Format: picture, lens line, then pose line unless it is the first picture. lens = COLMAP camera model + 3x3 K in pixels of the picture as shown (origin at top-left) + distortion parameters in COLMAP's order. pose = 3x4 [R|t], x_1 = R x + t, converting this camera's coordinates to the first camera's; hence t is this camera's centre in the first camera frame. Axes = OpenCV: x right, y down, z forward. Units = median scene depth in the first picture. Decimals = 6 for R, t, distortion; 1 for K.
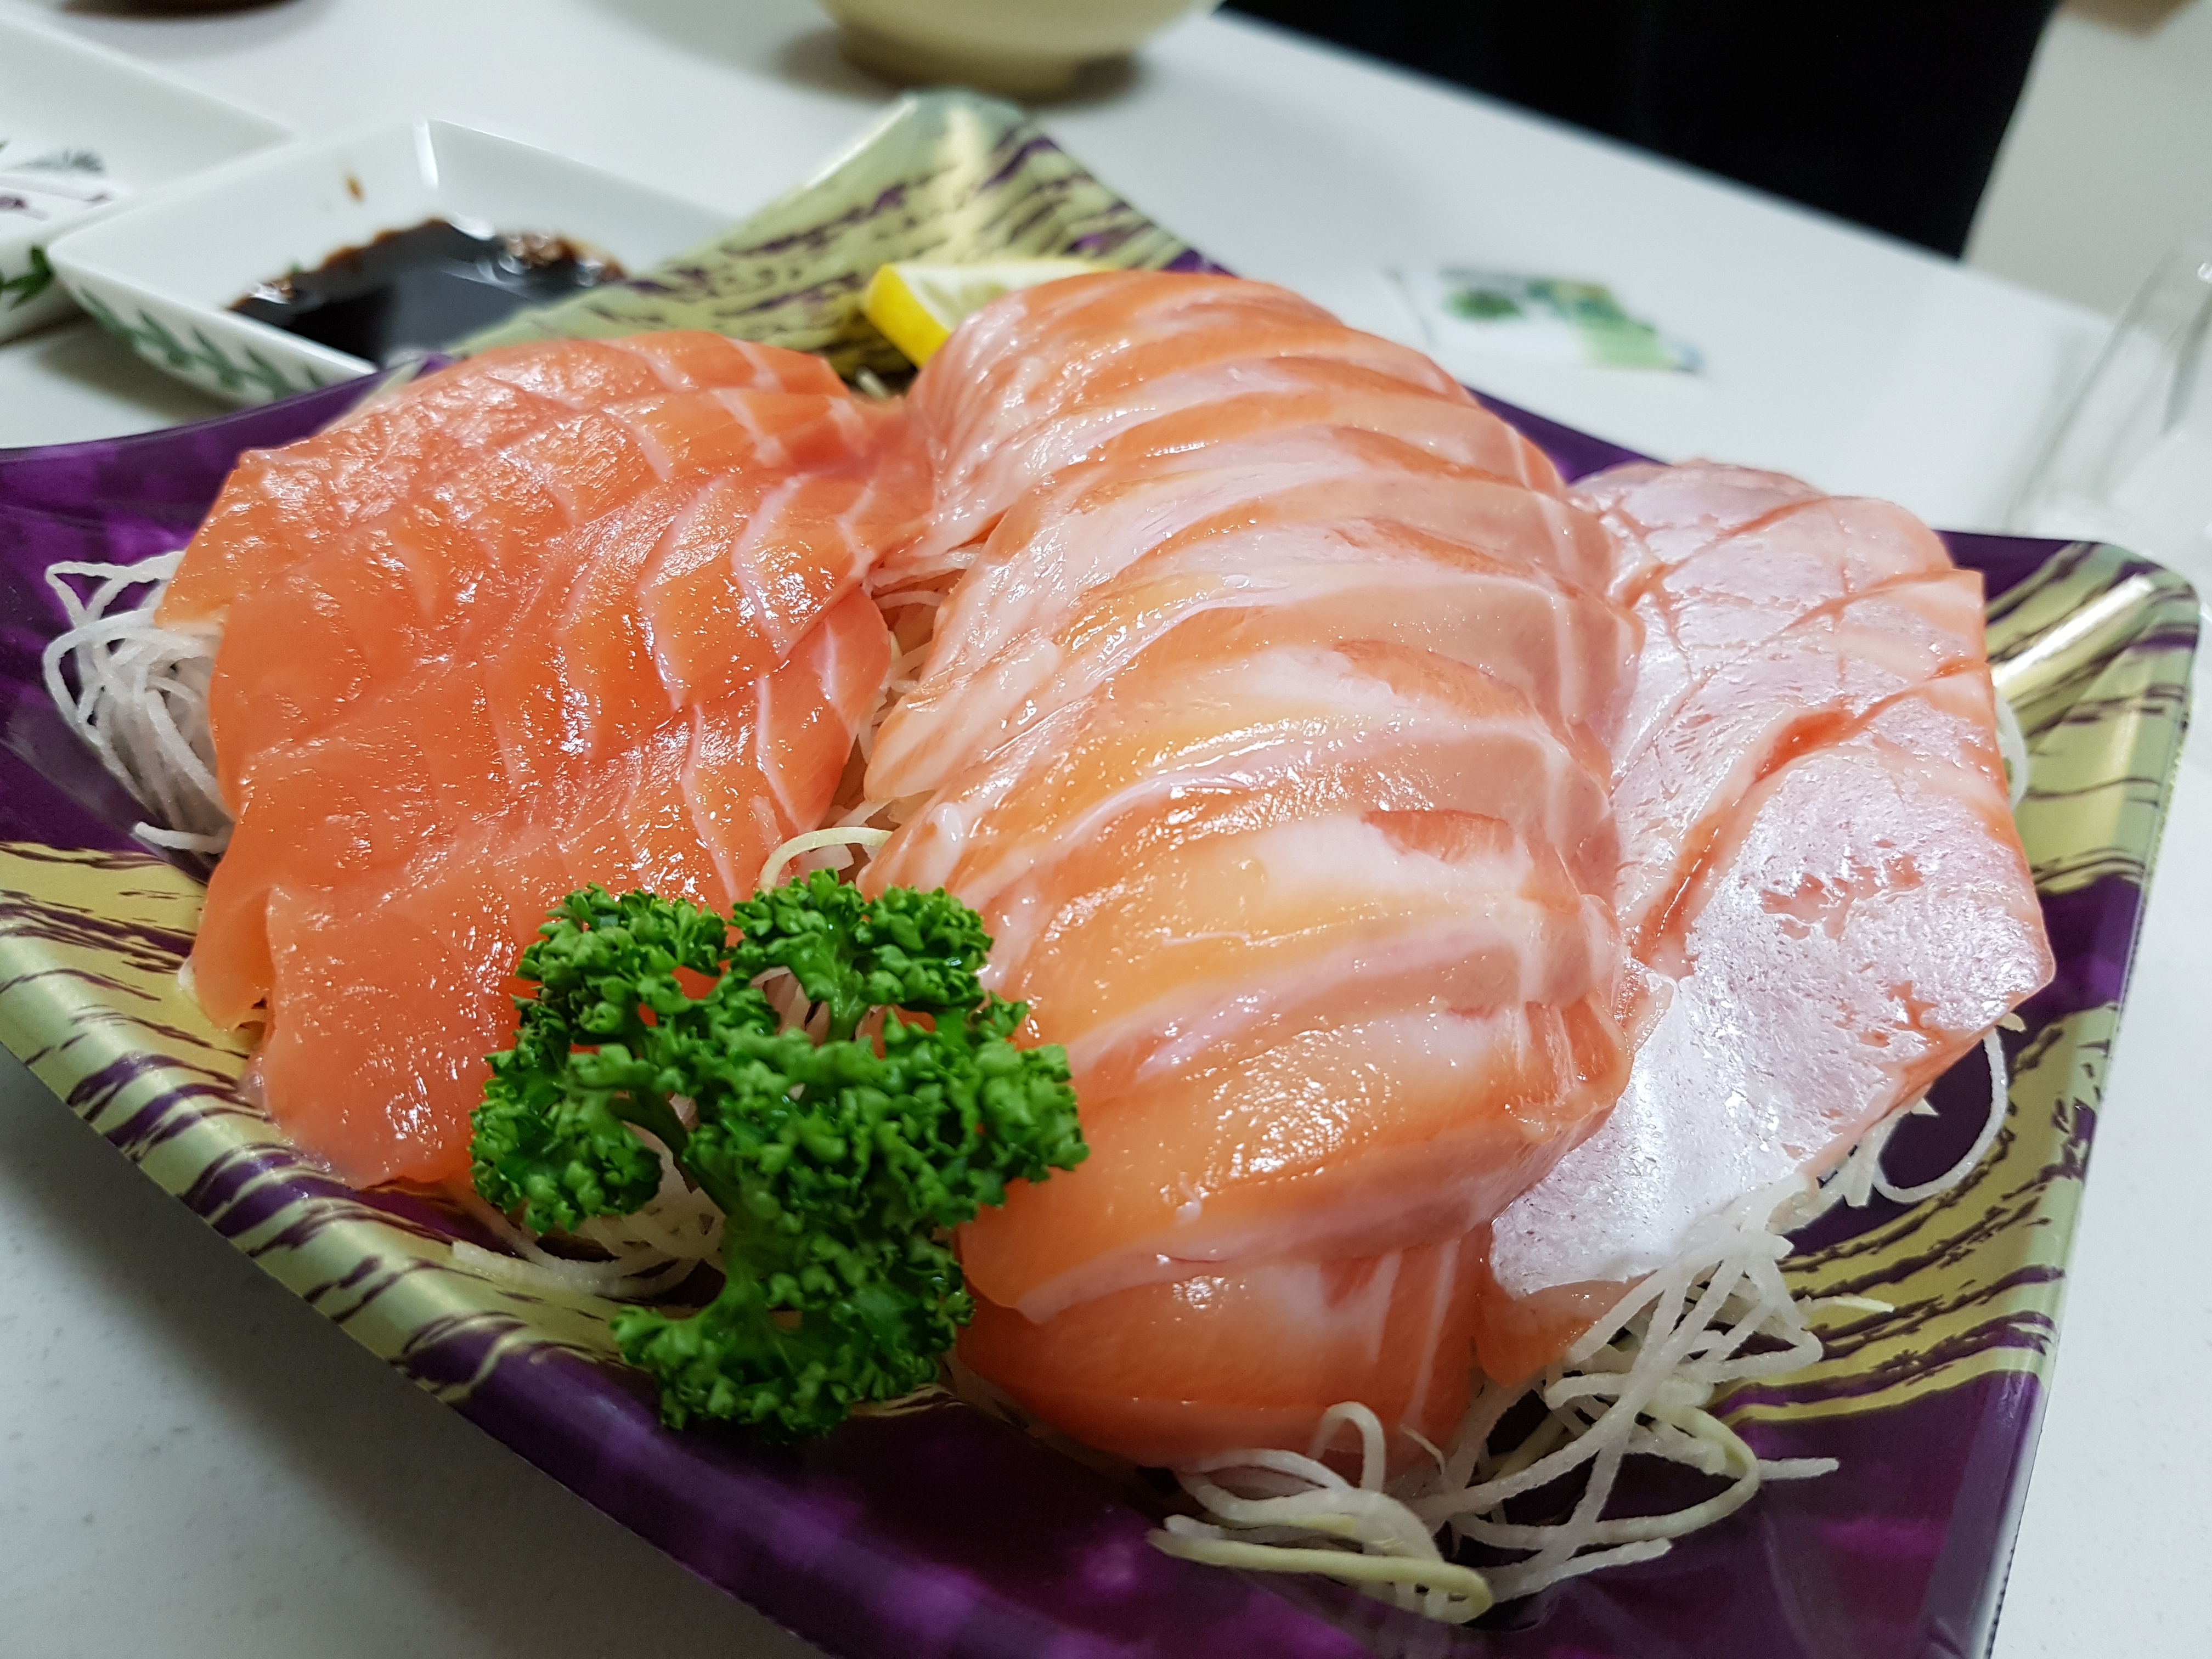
lens RADIAL K [[1670.6, 0, 1096.1], [0, 1670.6, 836.9], [0, 0, 1]] dist [0.005083, -0.002841]
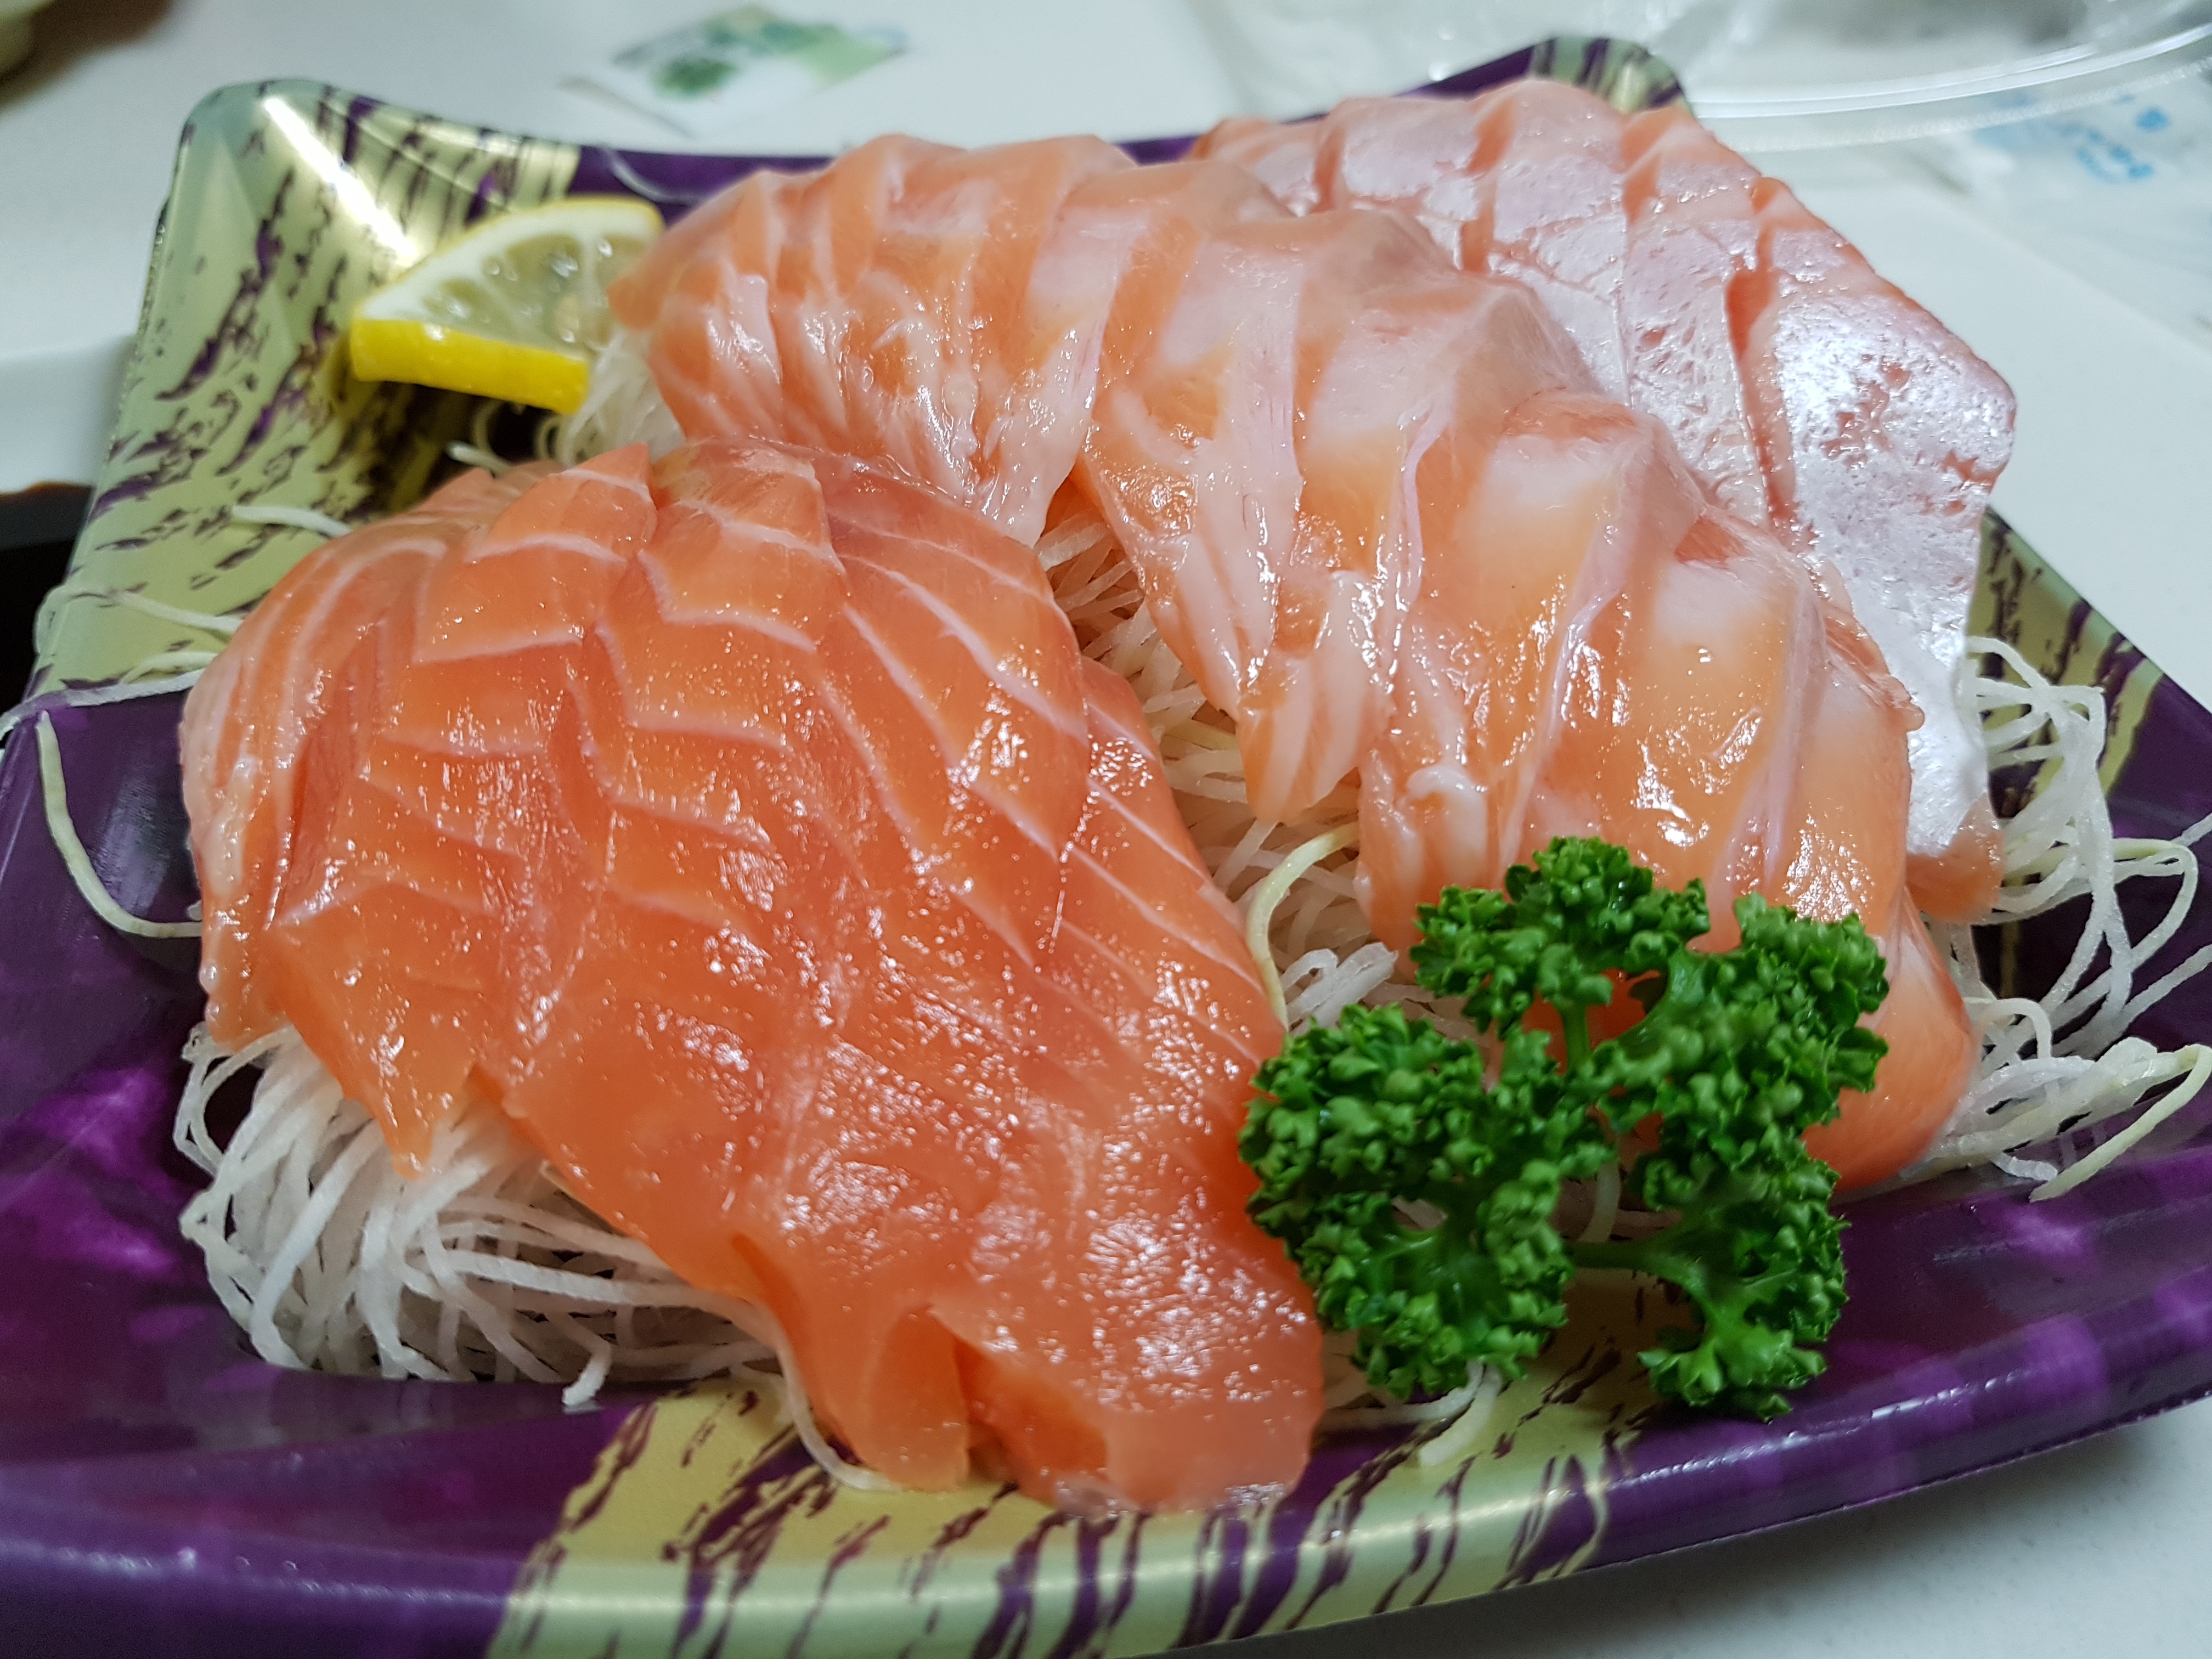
lens RADIAL K [[1670.6, 0, 1103.1], [0, 1670.6, 816.6], [0, 0, 1]] dist [0.005083, -0.002841]
pose [[0.741789, -0.563153, 0.364154, -0.507538], [0.507320, 0.826346, 0.244497, -0.279269], [-0.438606, 0.003378, 0.898673, 0.204654]]
